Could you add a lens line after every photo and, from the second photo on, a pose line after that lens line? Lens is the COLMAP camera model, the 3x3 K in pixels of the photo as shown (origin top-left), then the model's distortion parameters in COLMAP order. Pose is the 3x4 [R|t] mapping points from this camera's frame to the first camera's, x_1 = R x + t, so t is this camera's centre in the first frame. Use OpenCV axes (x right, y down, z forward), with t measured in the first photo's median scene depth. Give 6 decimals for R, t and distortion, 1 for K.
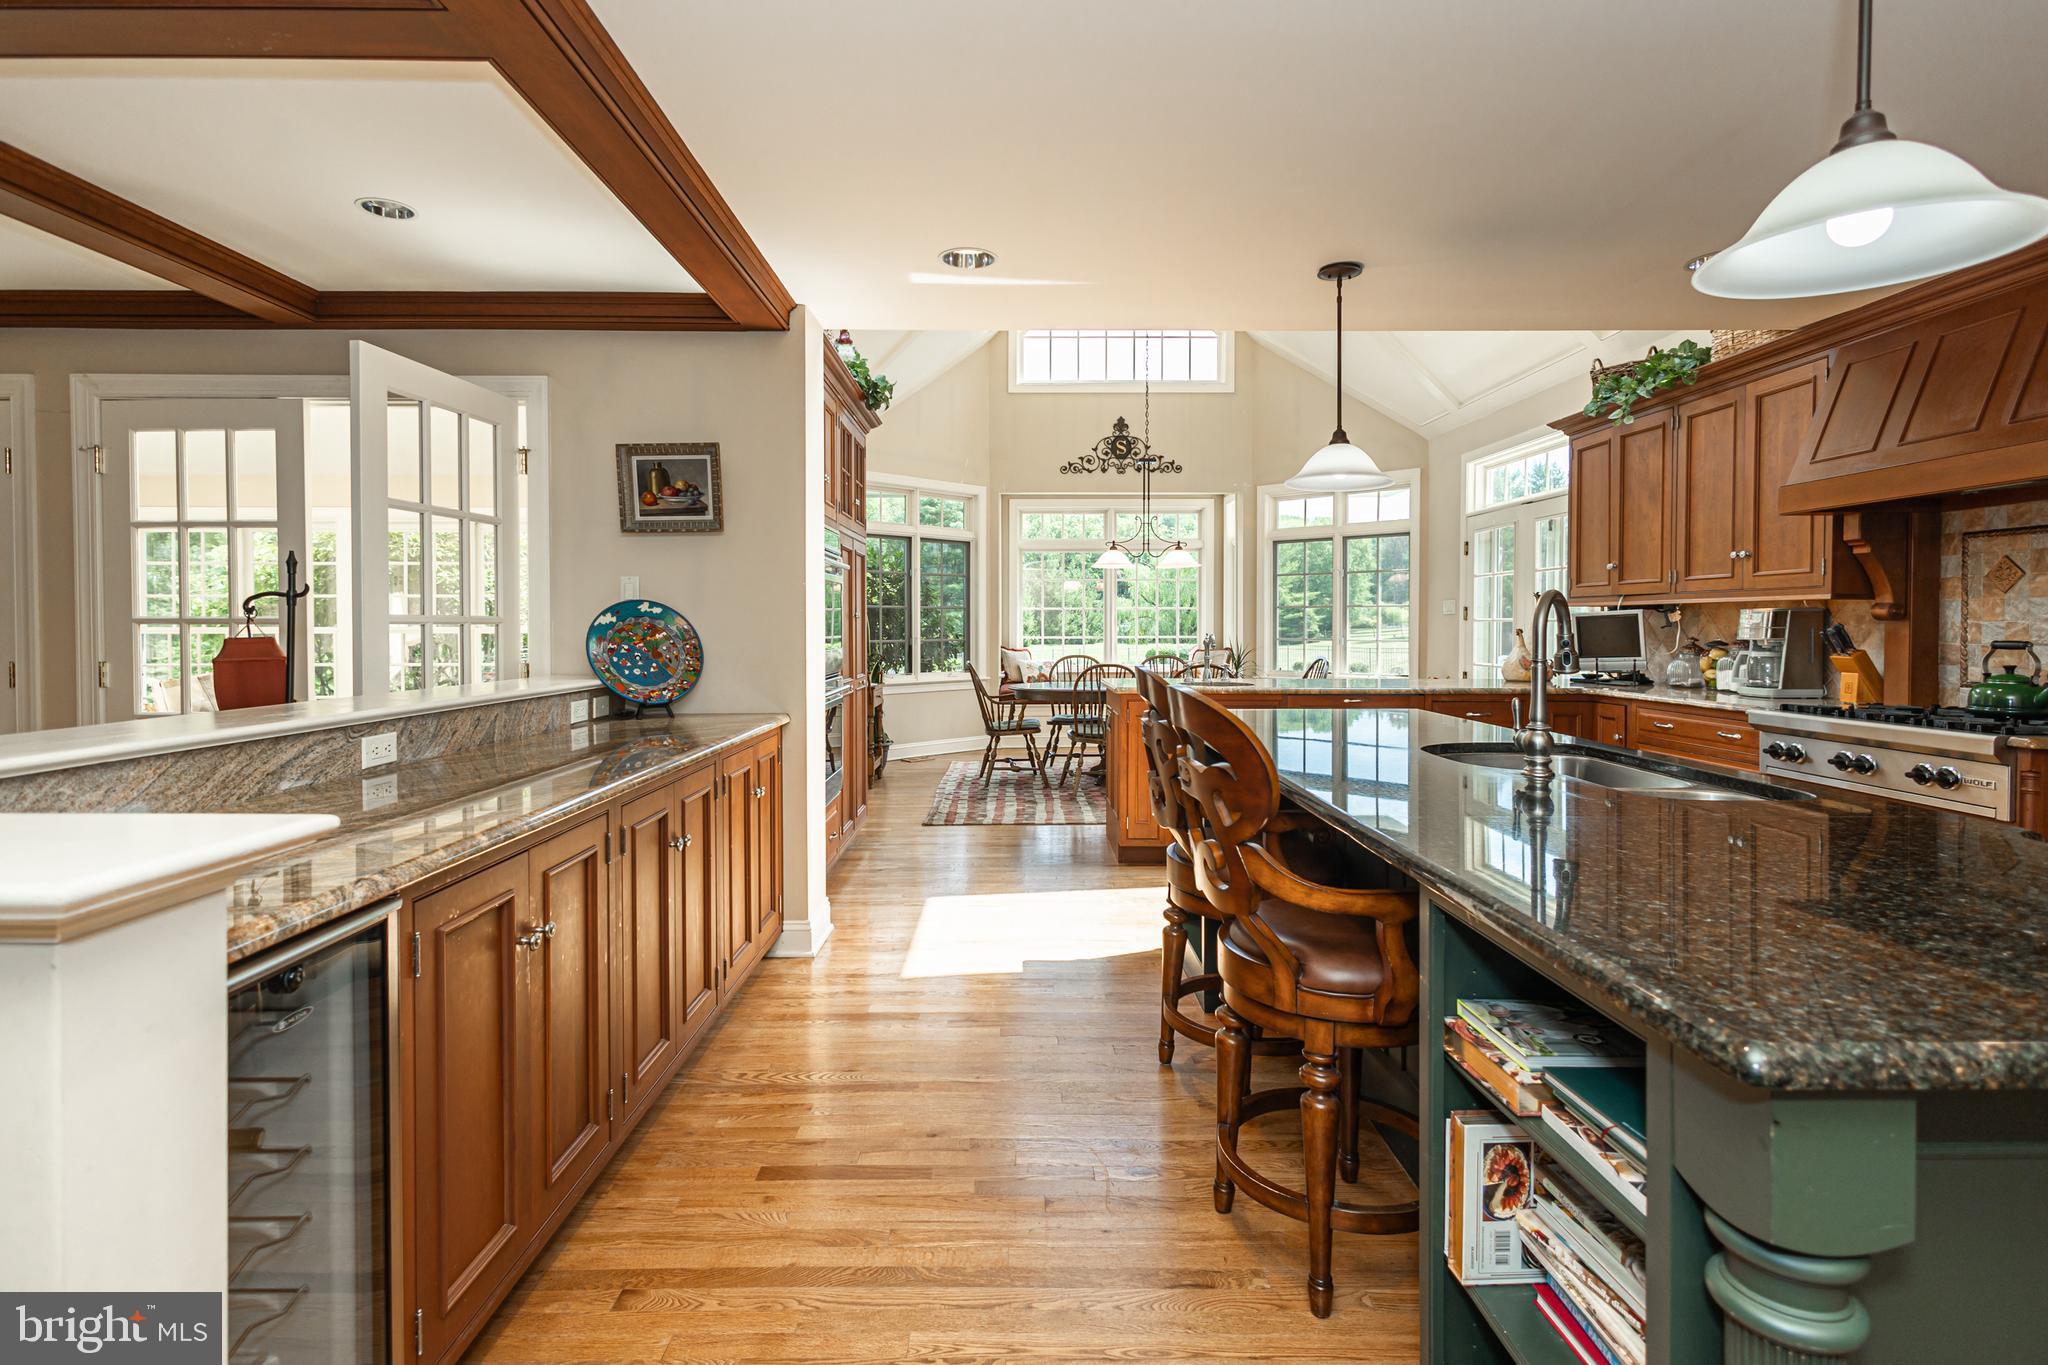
lens RADIAL K [[957.6, 0, 1014.4], [0, 957.6, 656.4], [0, 0, 1]] dist [0.003554, 0.000383]
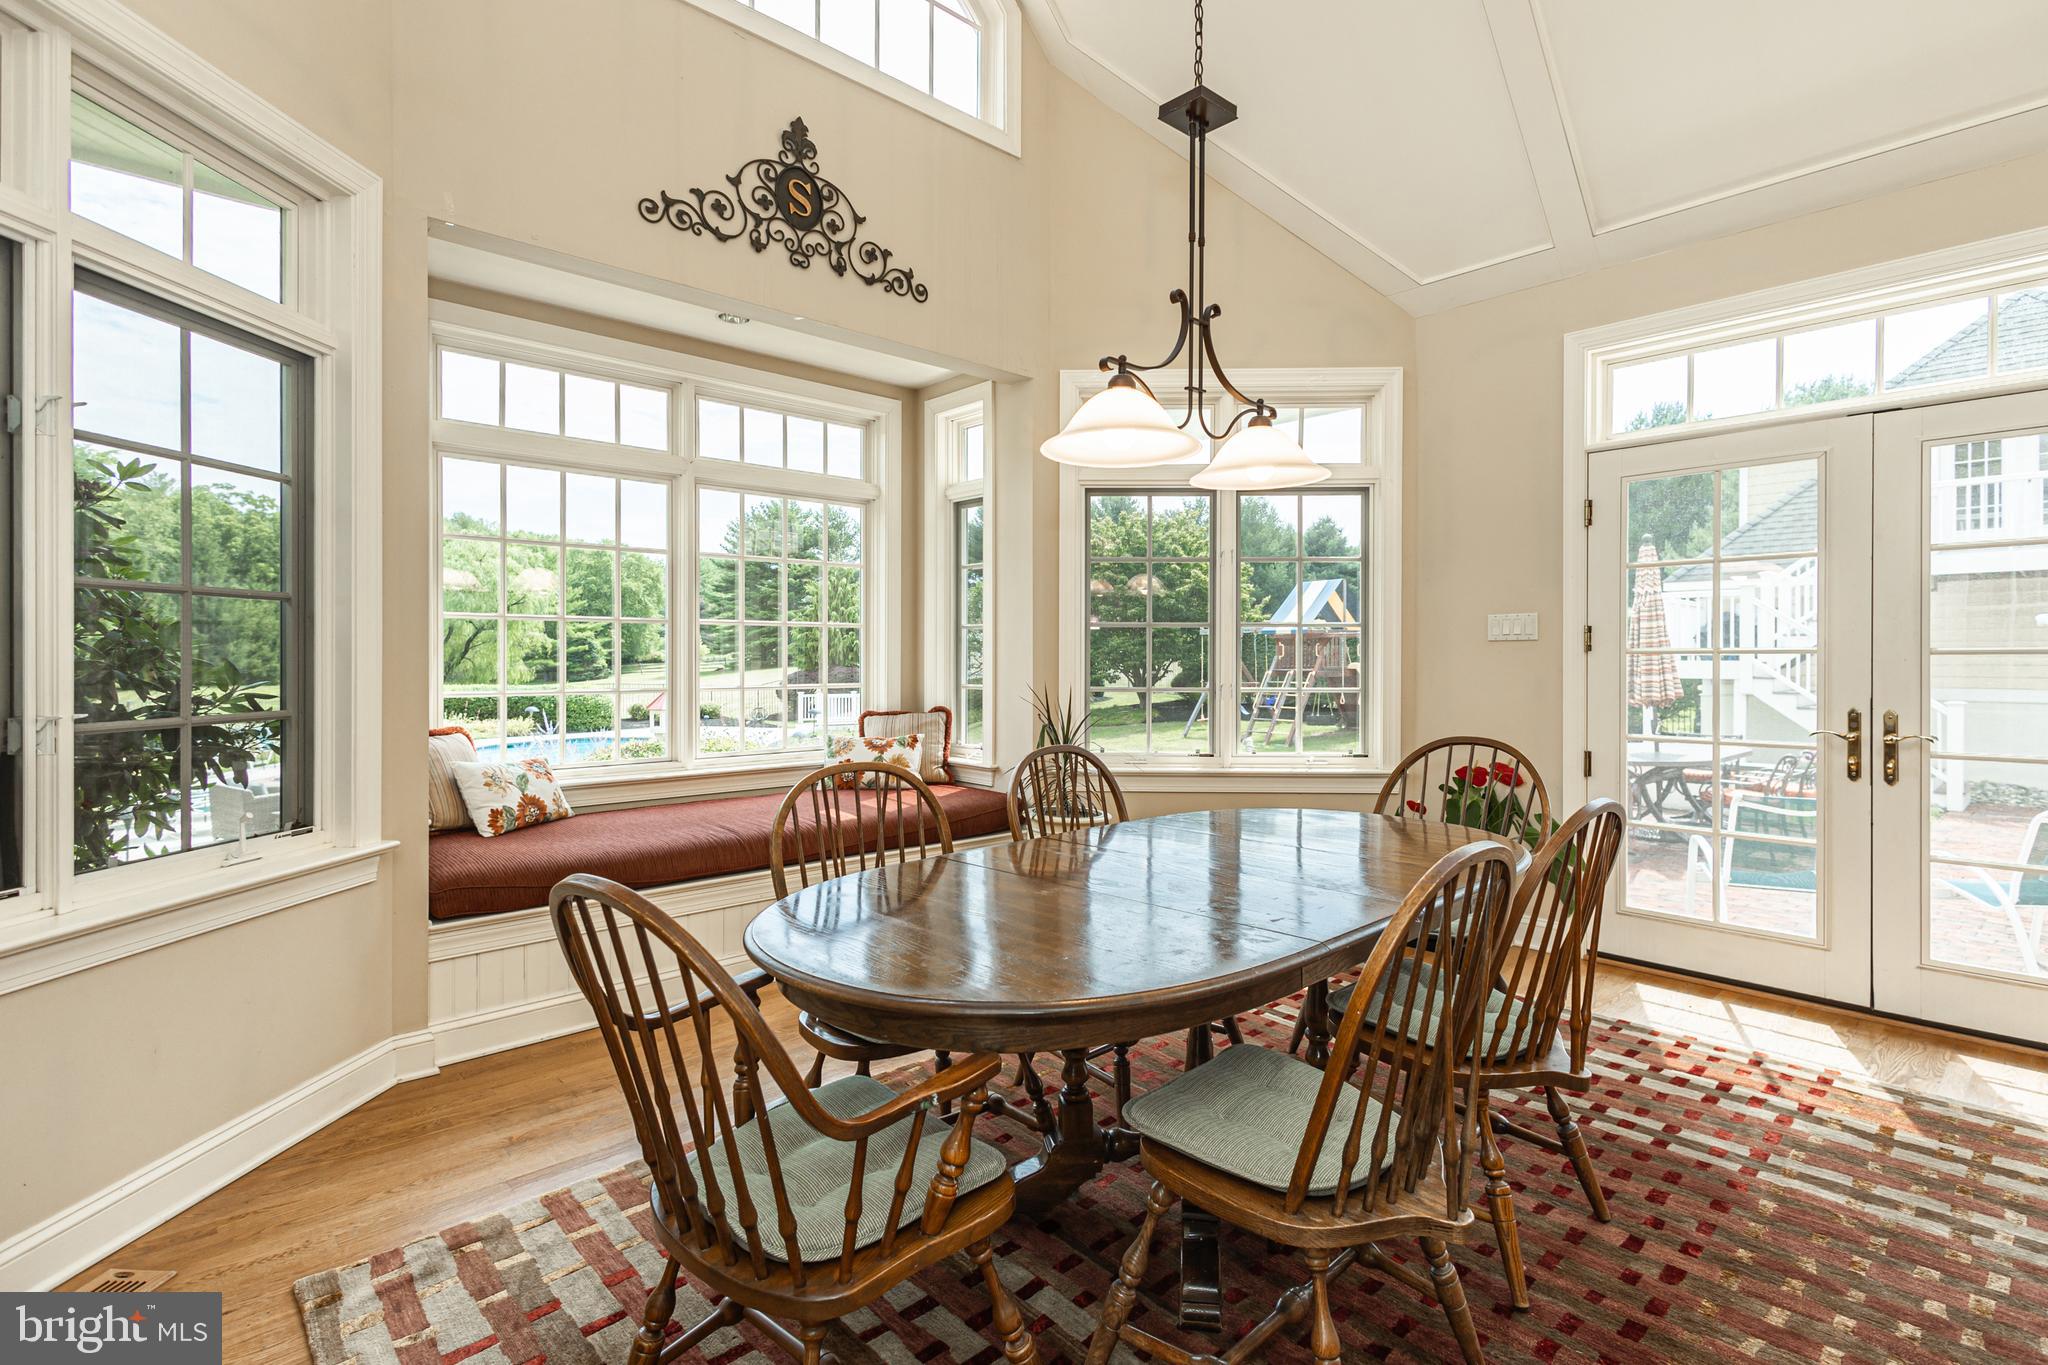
lens RADIAL K [[957.6, 0, 1014.4], [0, 957.6, 656.4], [0, 0, 1]] dist [0.003554, 0.000383]
pose [[0.735871, 0.001502, 0.677120, -0.104892], [0.023162, 0.999356, -0.027388, -0.028940], [-0.676726, 0.035838, 0.735363, 0.832222]]
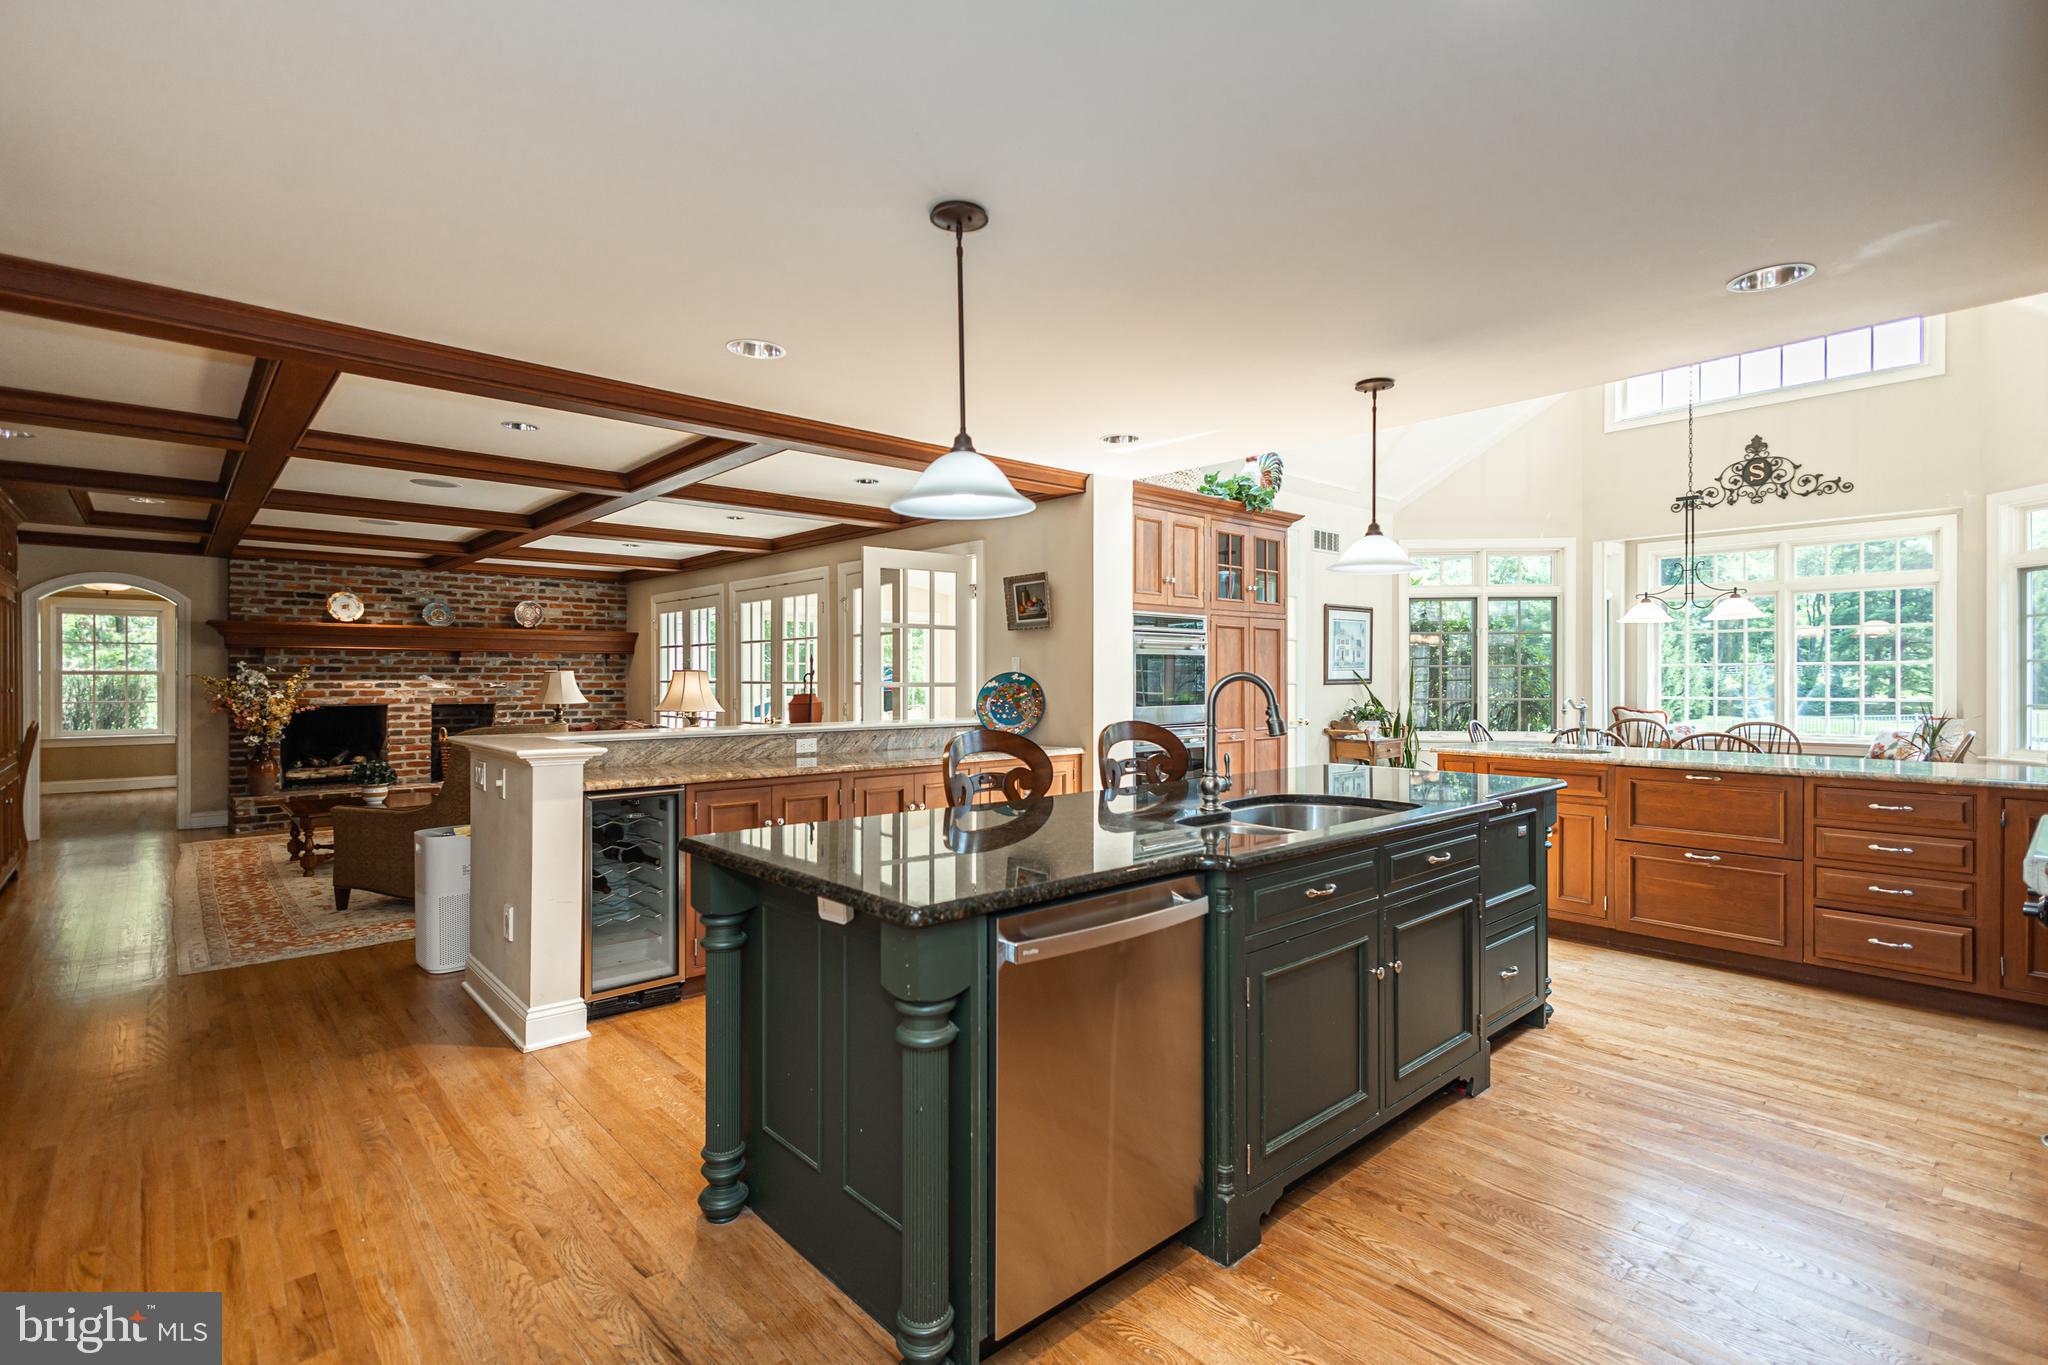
lens RADIAL K [[949.1, 0, 1016.4], [0, 949.1, 680.1], [0, 0, 1]] dist [0.000401, 0.000562]
pose [[0.663843, 0.001446, -0.747871, 0.376245], [-0.024510, 0.999503, -0.019824, -0.006490], [0.747470, 0.031490, 0.663548, -0.028667]]
